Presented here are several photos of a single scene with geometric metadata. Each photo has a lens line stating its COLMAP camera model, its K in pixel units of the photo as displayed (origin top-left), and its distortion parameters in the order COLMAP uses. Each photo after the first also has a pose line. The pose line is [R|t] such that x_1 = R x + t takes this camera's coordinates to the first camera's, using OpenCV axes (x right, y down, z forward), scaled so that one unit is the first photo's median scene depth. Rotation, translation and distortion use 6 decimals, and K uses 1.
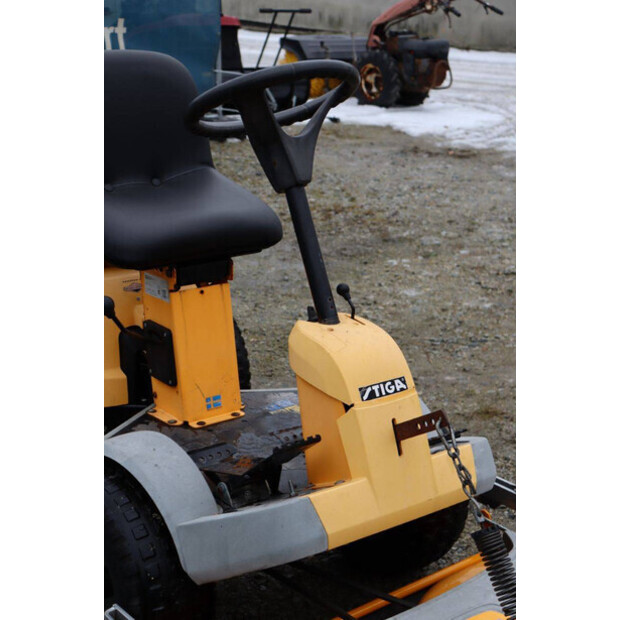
lens RADIAL K [[1093.1, 0, 309.1], [0, 1093.1, 311.8], [0, 0, 1]] dist [0.193436, 0.000000]
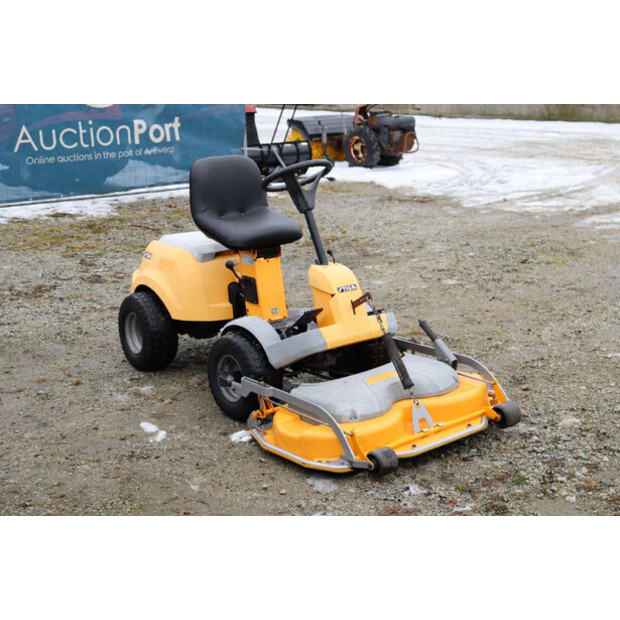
lens RADIAL K [[1093.1, 0, 311.0], [0, 1093.1, 277.6], [0, 0, 1]] dist [0.193436, 0.000000]
pose [[0.999046, -0.043416, -0.004702, -0.000825], [0.042886, 0.995717, -0.081900, 0.198226], [0.008237, 0.081620, 0.996629, -1.193633]]
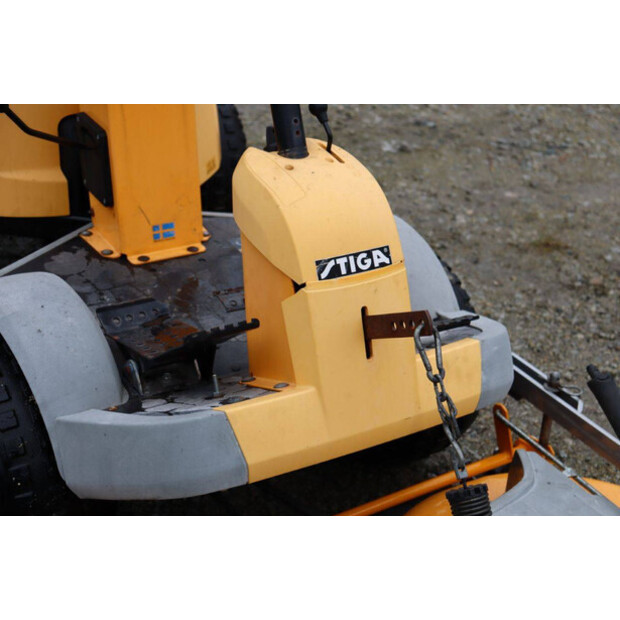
lens RADIAL K [[1093.1, 0, 311.9], [0, 1093.1, 308.8], [0, 0, 1]] dist [0.193436, 0.000000]
pose [[0.992815, 0.095842, -0.071637, 0.075473], [-0.078122, 0.972674, 0.218636, -0.040250], [0.090634, -0.211468, 0.973174, 0.259551]]
